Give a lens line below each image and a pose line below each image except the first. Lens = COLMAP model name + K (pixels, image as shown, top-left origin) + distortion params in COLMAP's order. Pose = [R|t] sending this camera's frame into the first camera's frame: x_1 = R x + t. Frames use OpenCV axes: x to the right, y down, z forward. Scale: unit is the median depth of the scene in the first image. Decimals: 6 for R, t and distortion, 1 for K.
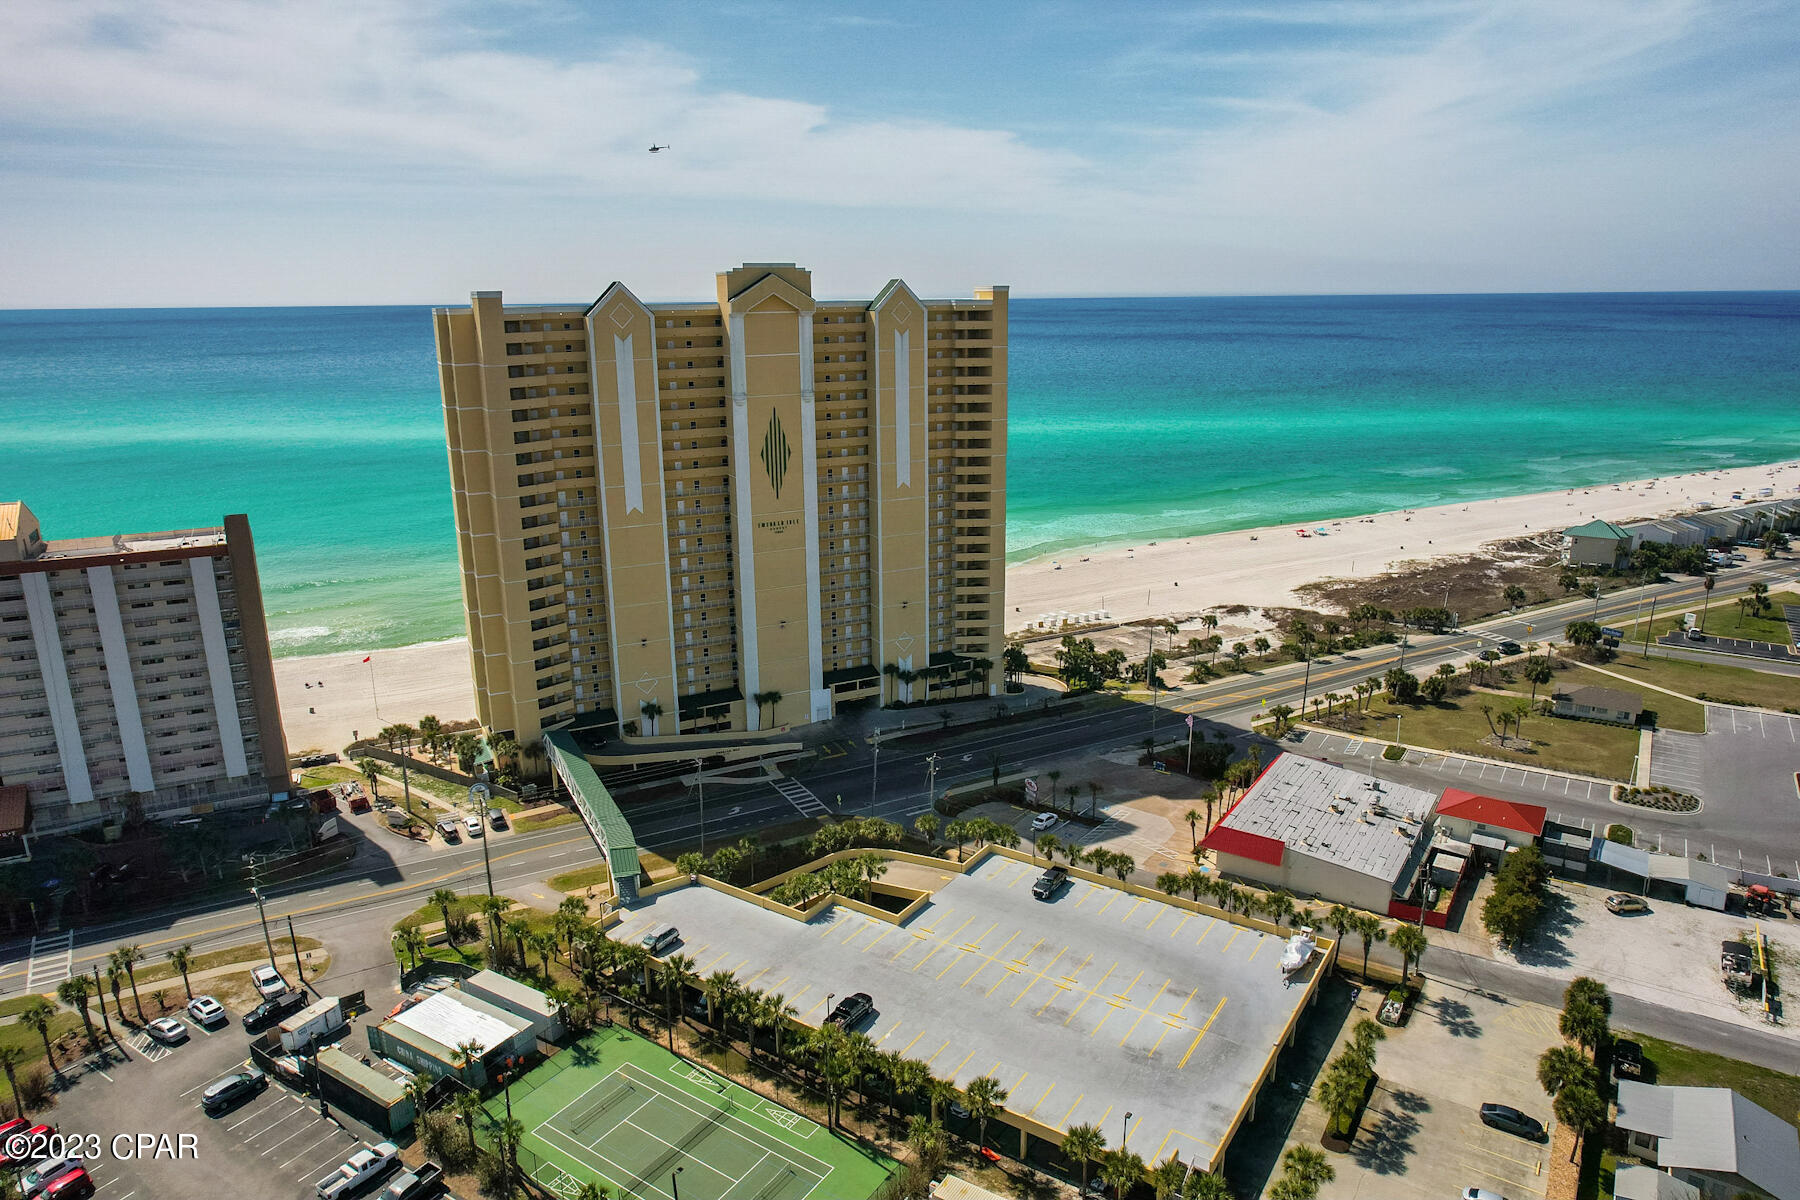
lens RADIAL K [[1161.6, 0, 916.7], [0, 1161.6, 618.0], [0, 0, 1]] dist [-0.072886, 0.063959]
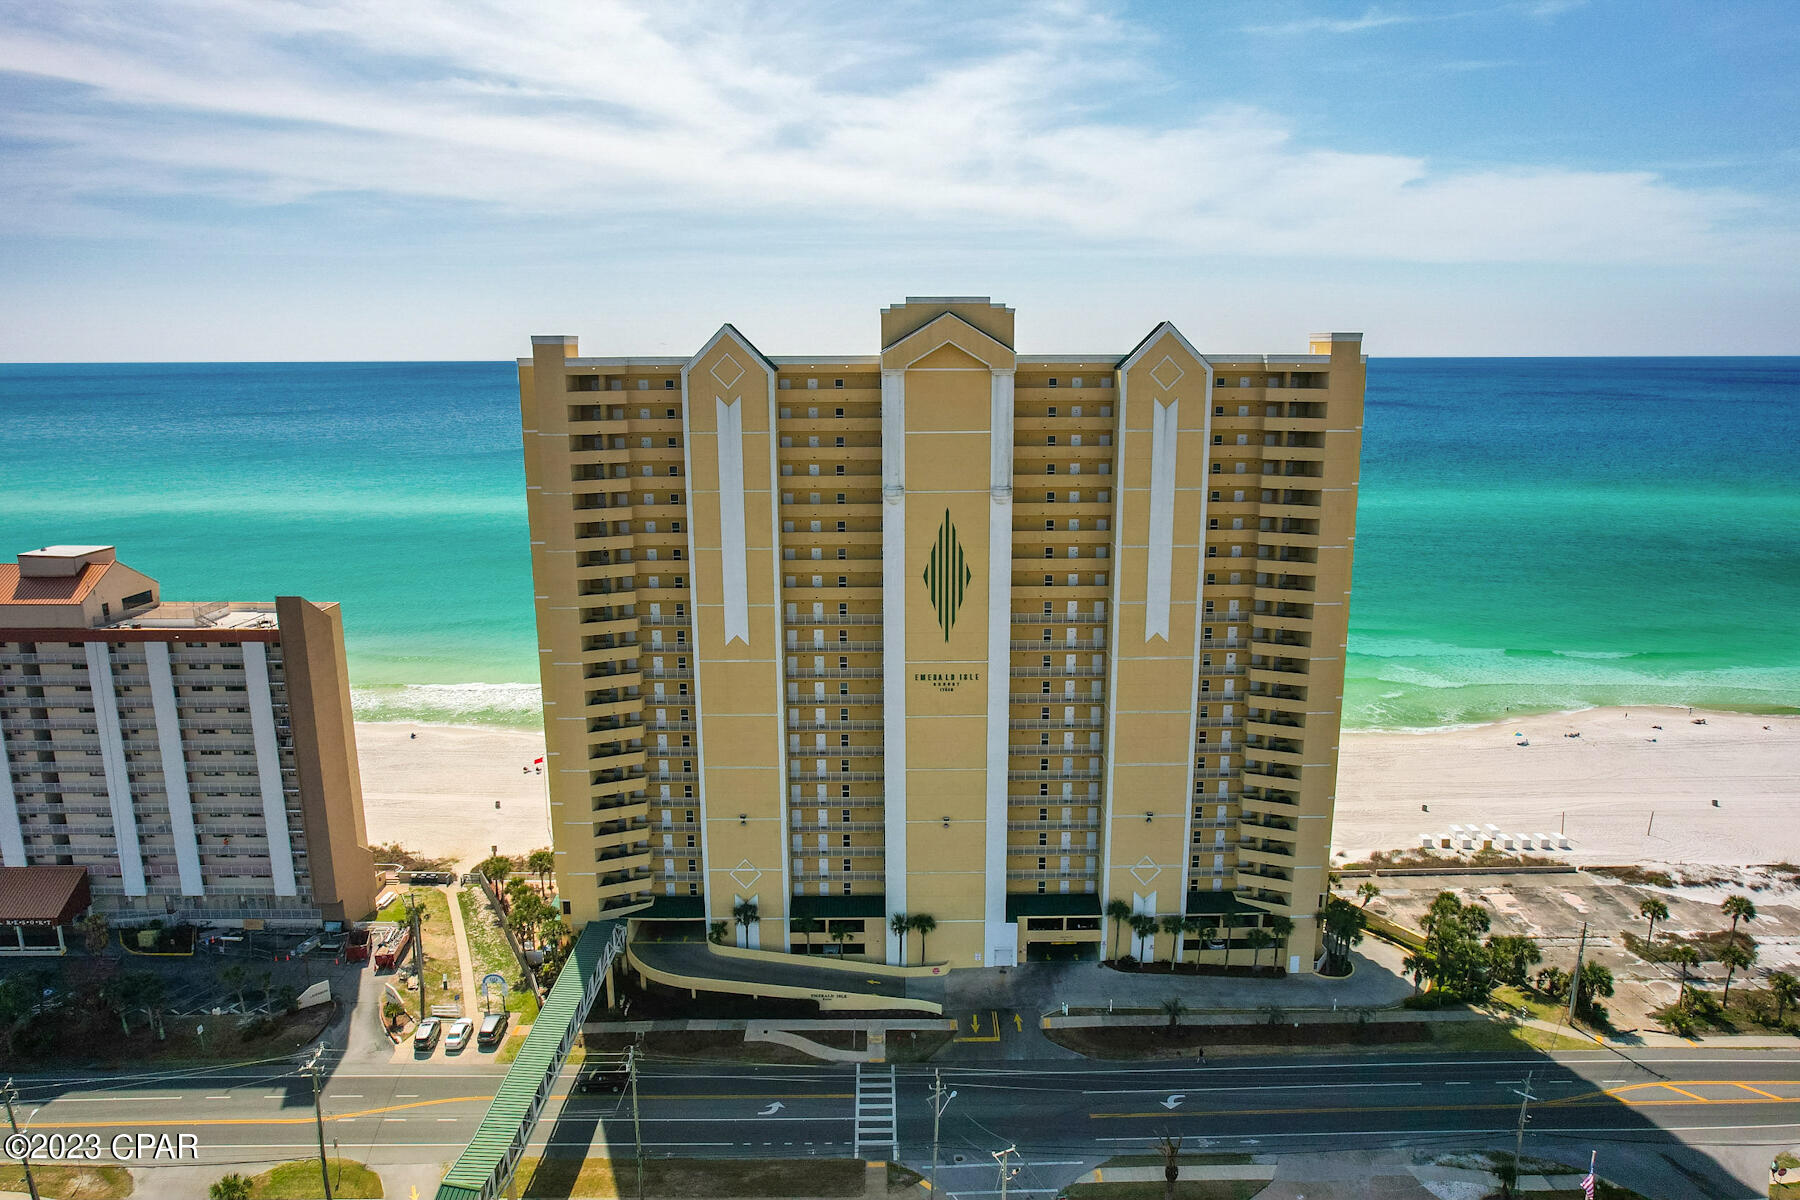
lens RADIAL K [[1161.6, 0, 909.5], [0, 1161.6, 600.2], [0, 0, 1]] dist [-0.072886, 0.063959]
pose [[0.887195, 0.099711, -0.450491, 0.161205], [-0.127727, 0.991289, -0.032134, -0.100096], [0.443363, 0.086049, 0.892202, 0.373853]]
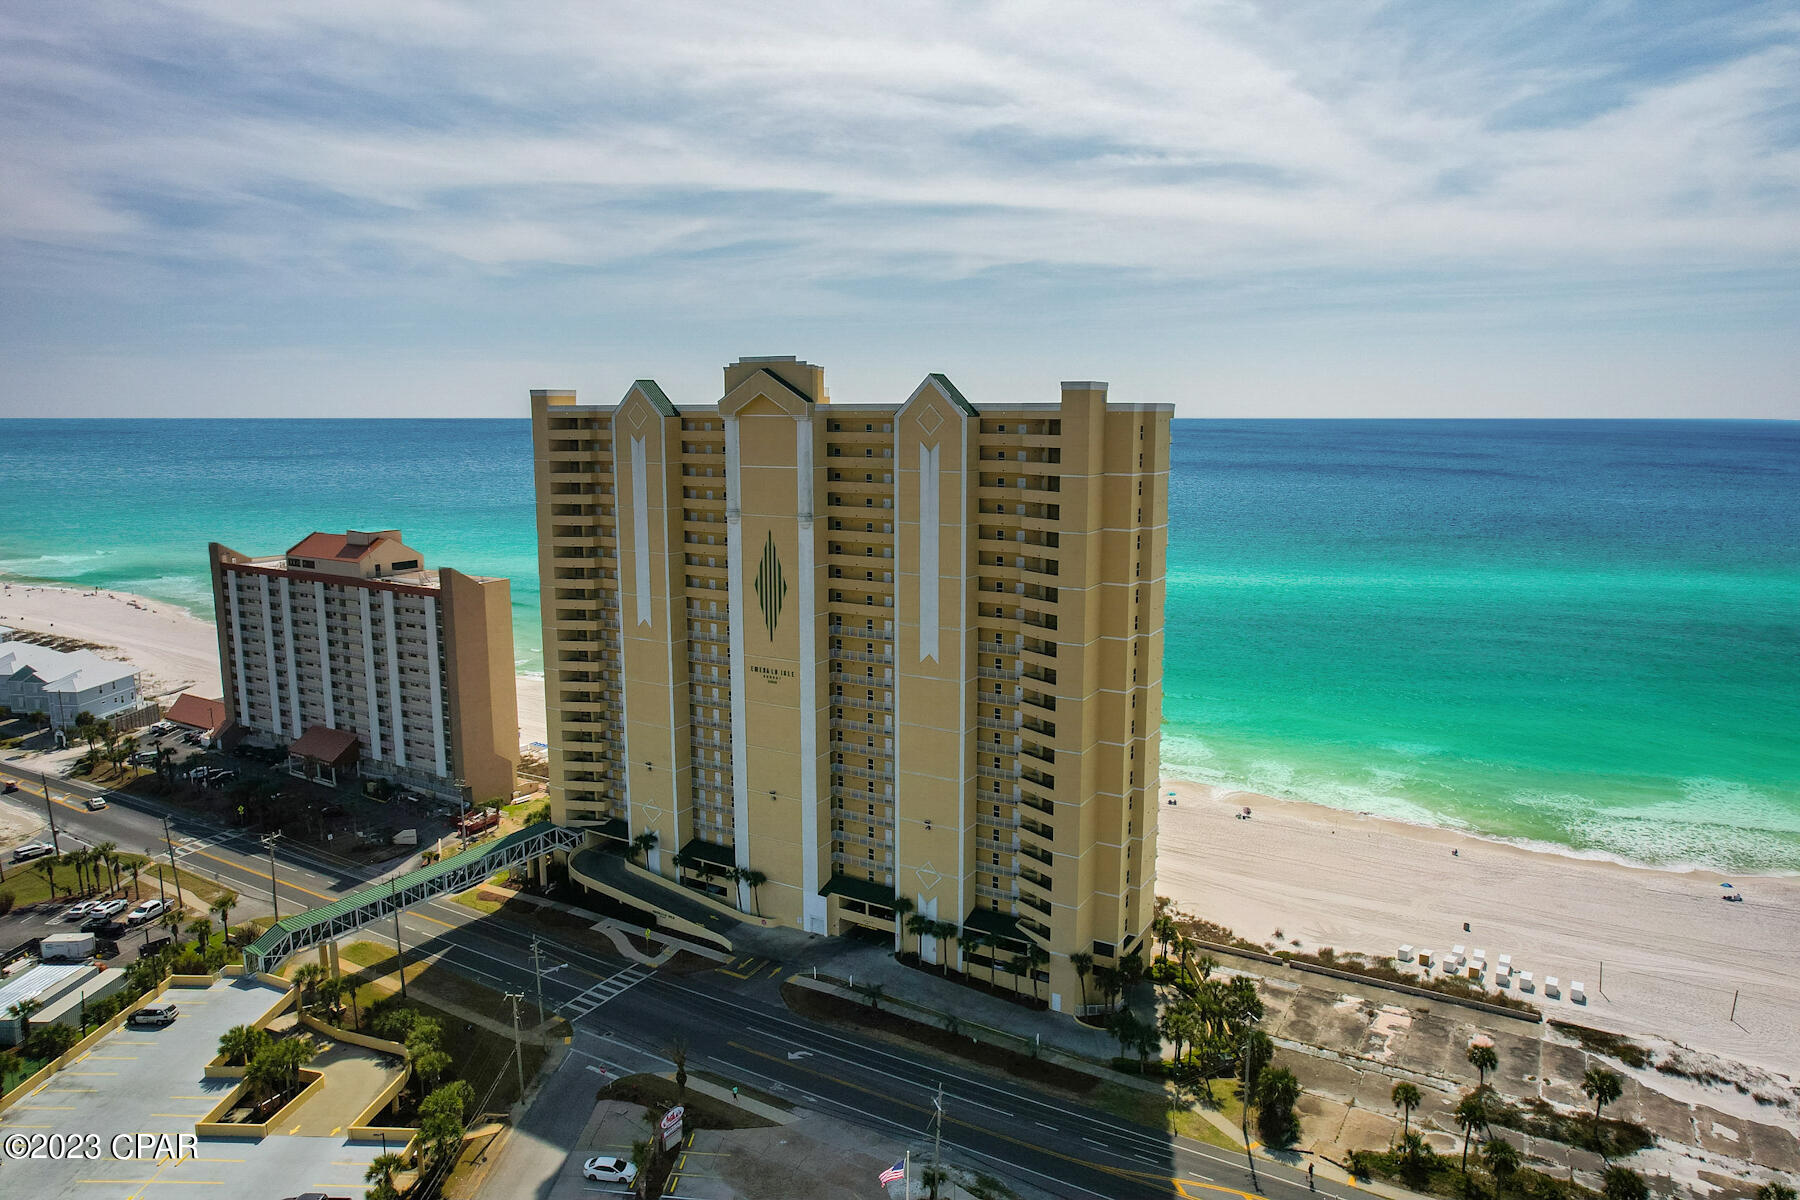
lens RADIAL K [[1161.6, 0, 886.8], [0, 1161.6, 606.4], [0, 0, 1]] dist [-0.072886, 0.063959]
pose [[0.512931, 0.147207, -0.845714, 0.593179], [-0.236120, 0.971379, 0.025872, -0.163502], [0.825317, 0.186419, 0.533009, 0.616058]]
